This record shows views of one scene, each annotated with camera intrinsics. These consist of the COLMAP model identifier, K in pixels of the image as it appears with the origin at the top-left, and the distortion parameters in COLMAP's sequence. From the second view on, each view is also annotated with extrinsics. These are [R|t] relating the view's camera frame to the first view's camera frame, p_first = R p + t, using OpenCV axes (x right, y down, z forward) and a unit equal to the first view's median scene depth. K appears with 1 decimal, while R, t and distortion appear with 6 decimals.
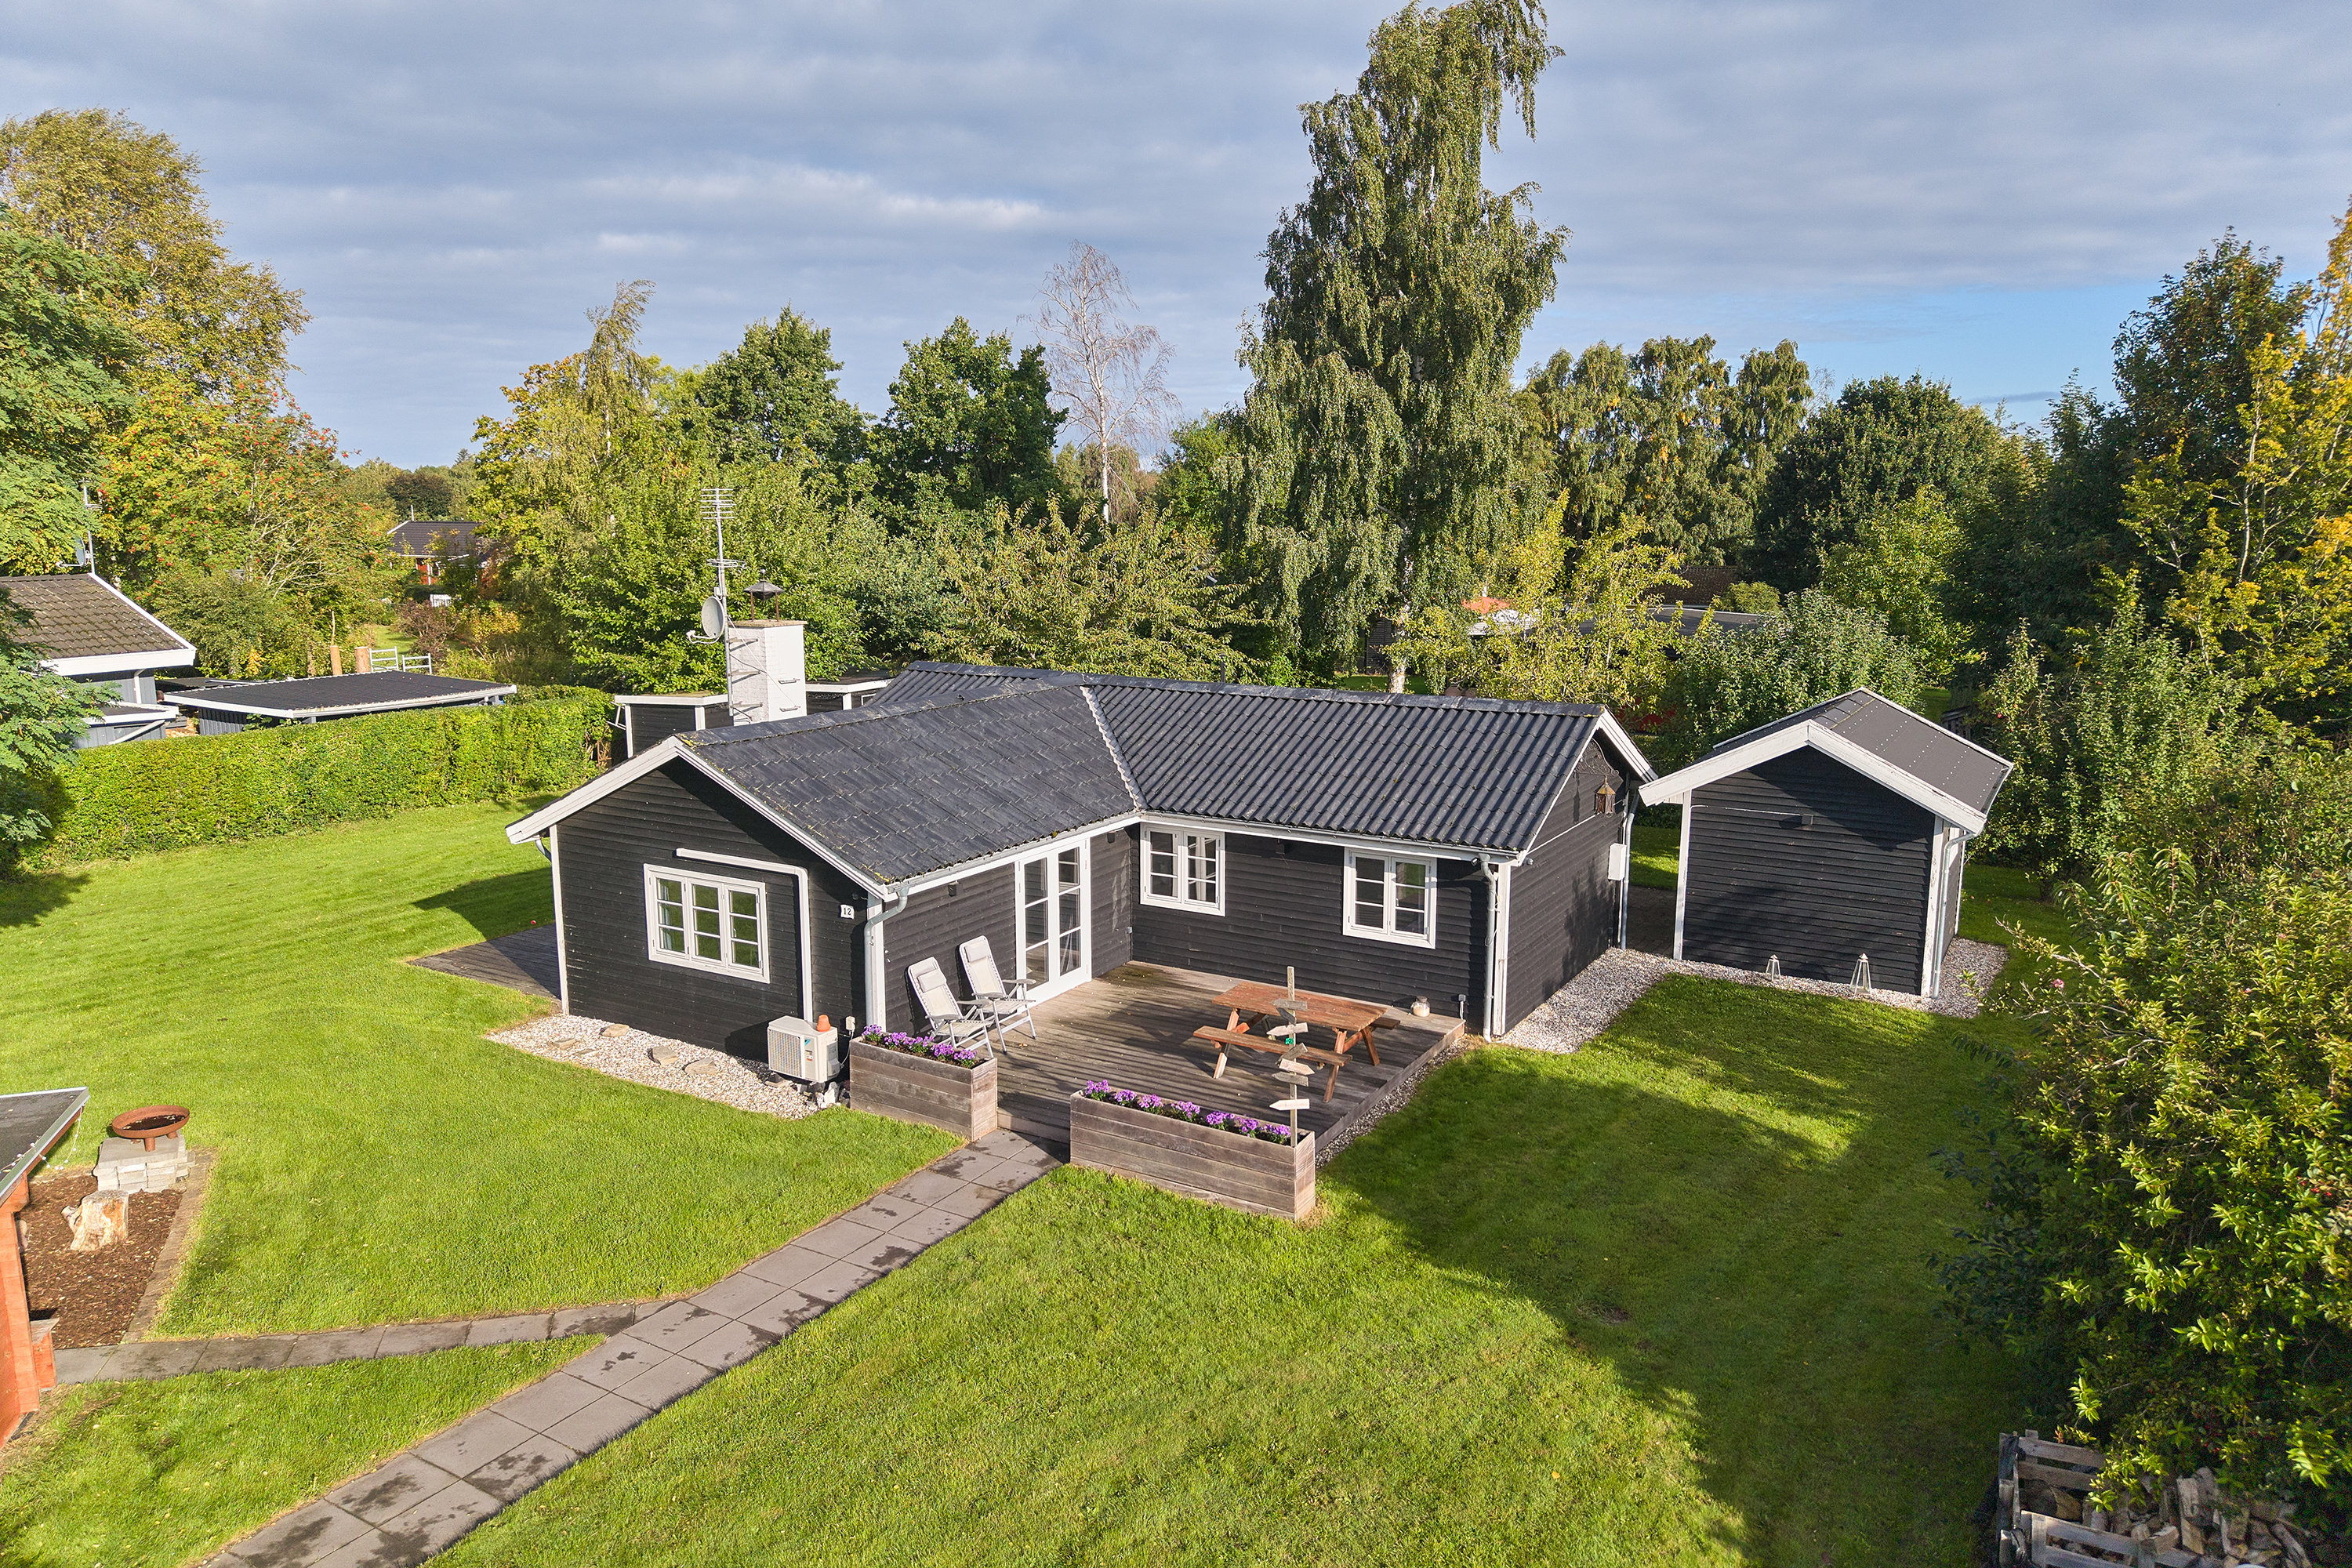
lens RADIAL K [[1611.4, 0, 1260.0], [0, 1611.4, 757.4], [0, 0, 1]] dist [0.089829, -0.120194]
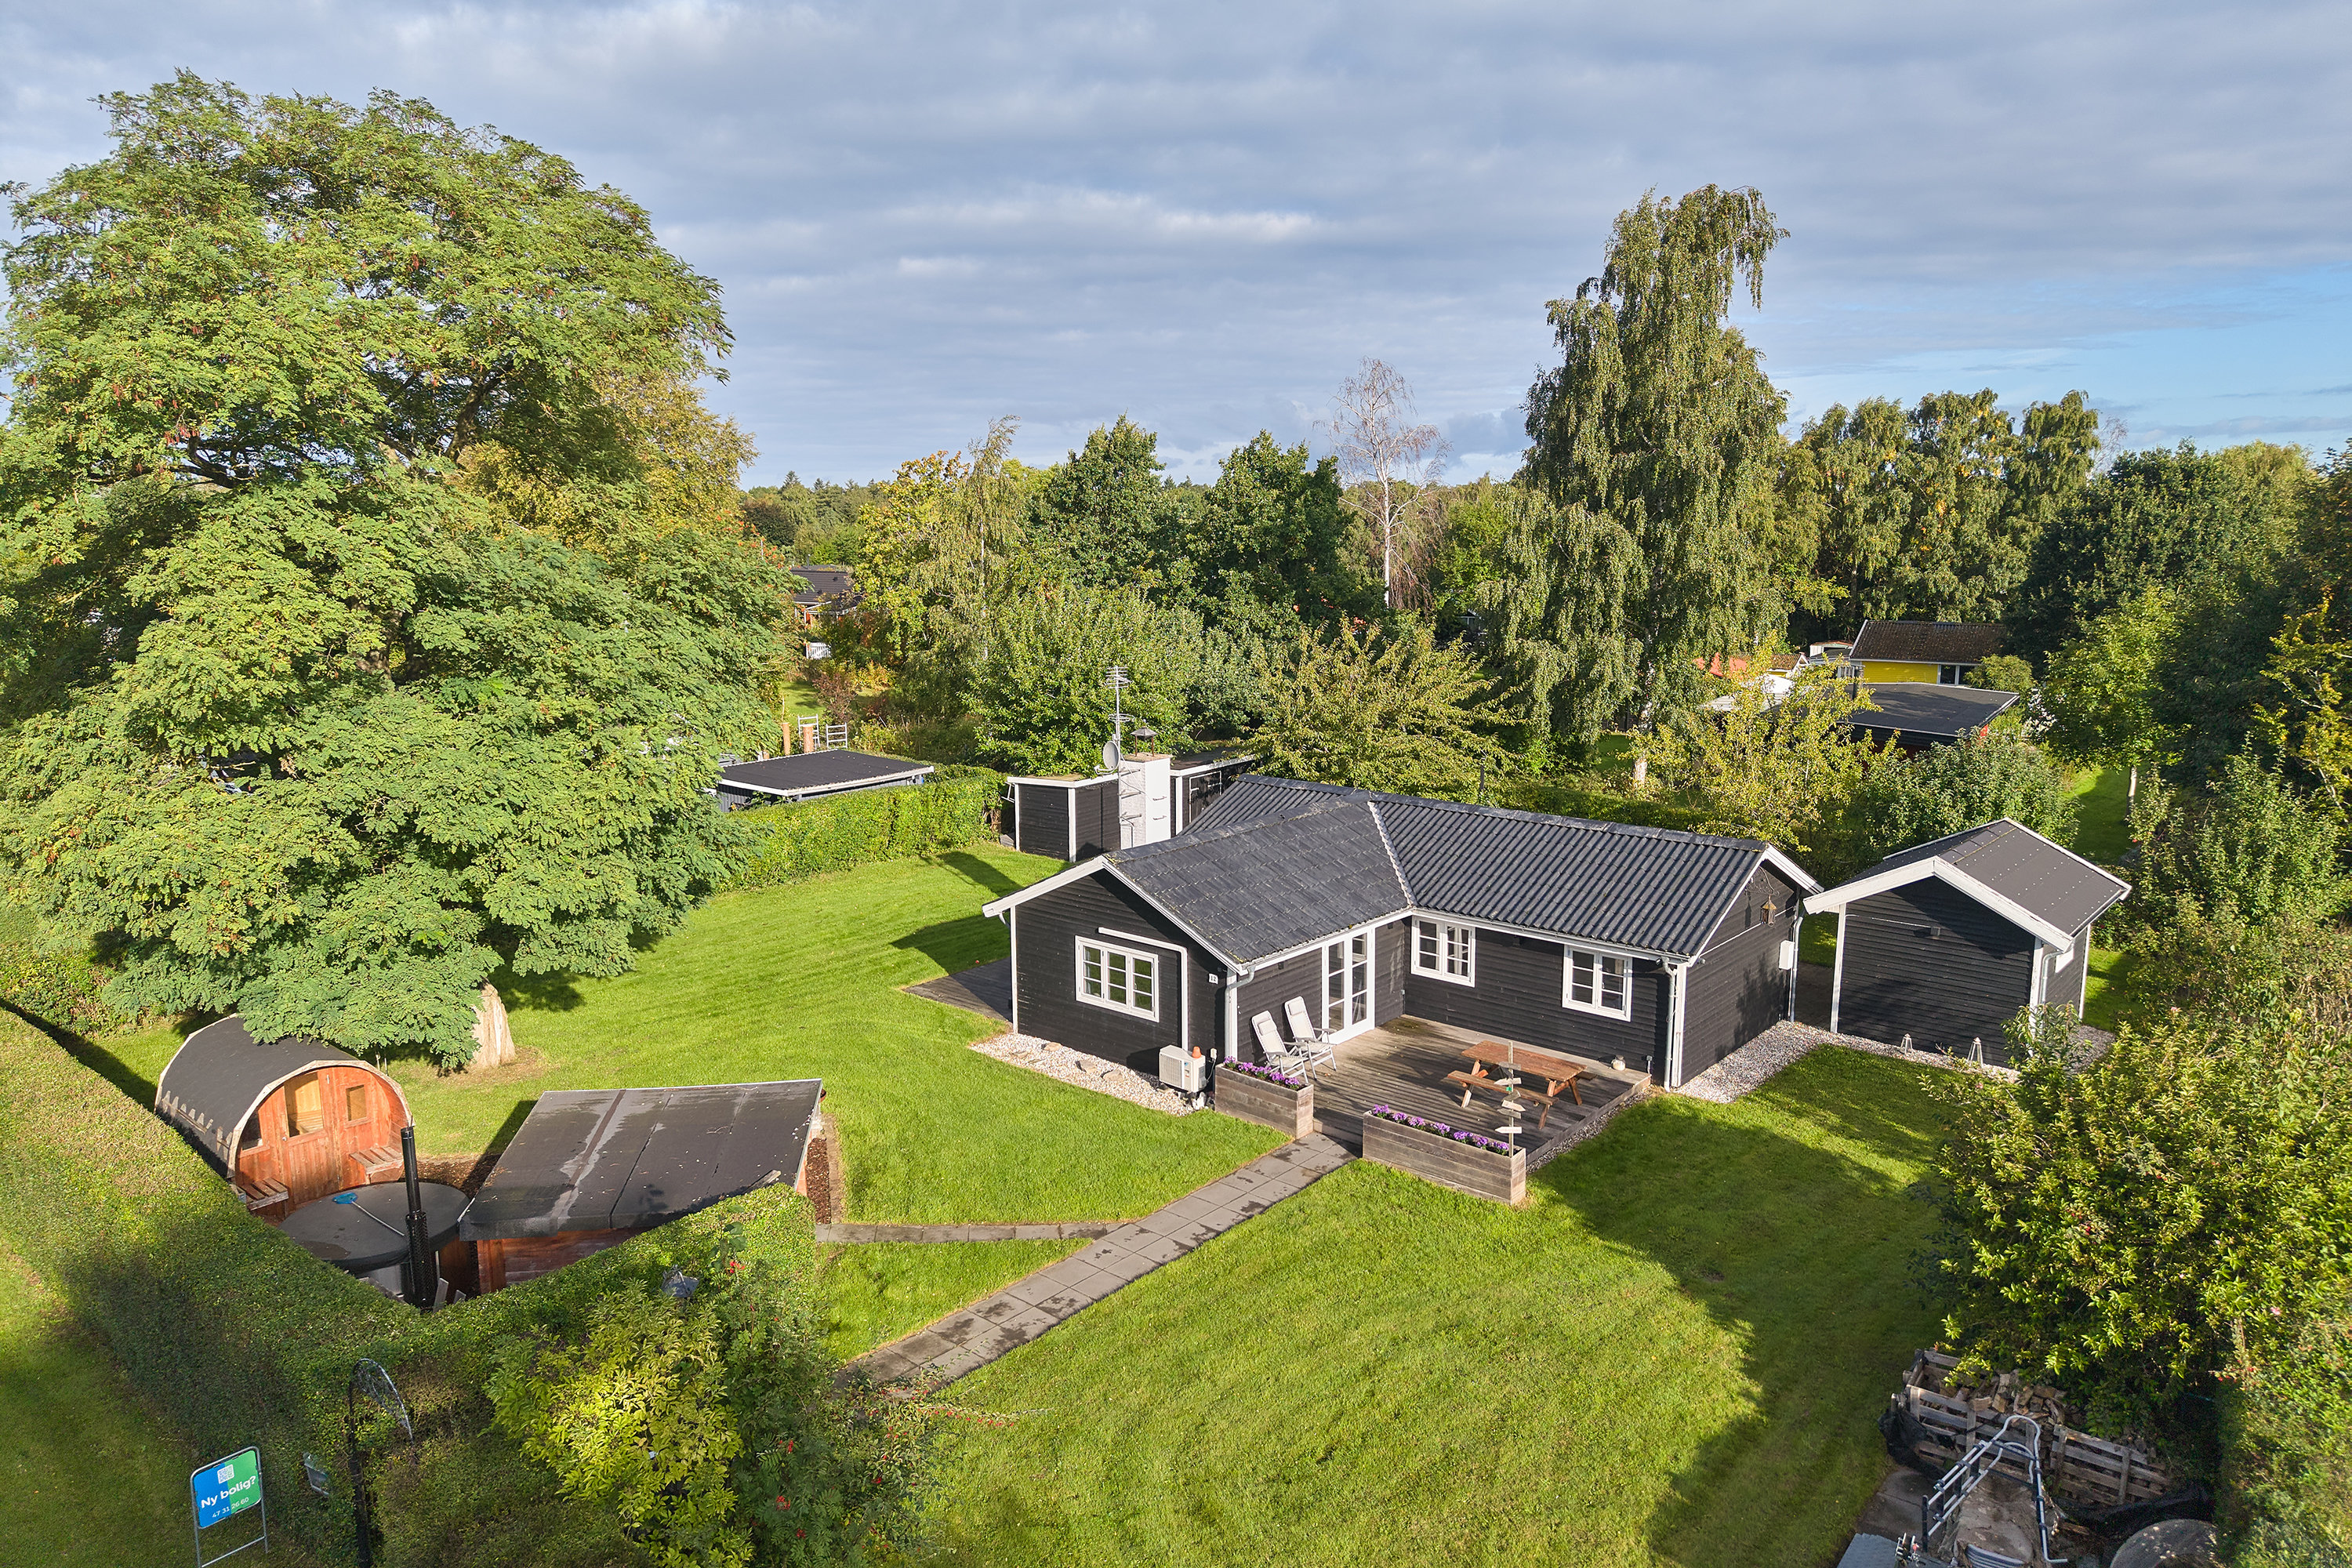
lens RADIAL K [[1683.4, 0, 1176.0], [0, 1683.4, 784.0], [0, 0, 1]] dist [0.035849, -0.000669]
pose [[0.976623, 0.015094, -0.214427, 0.035168], [-0.010060, 0.999648, 0.024546, -0.106058], [0.214722, -0.021815, 0.976431, -0.443019]]
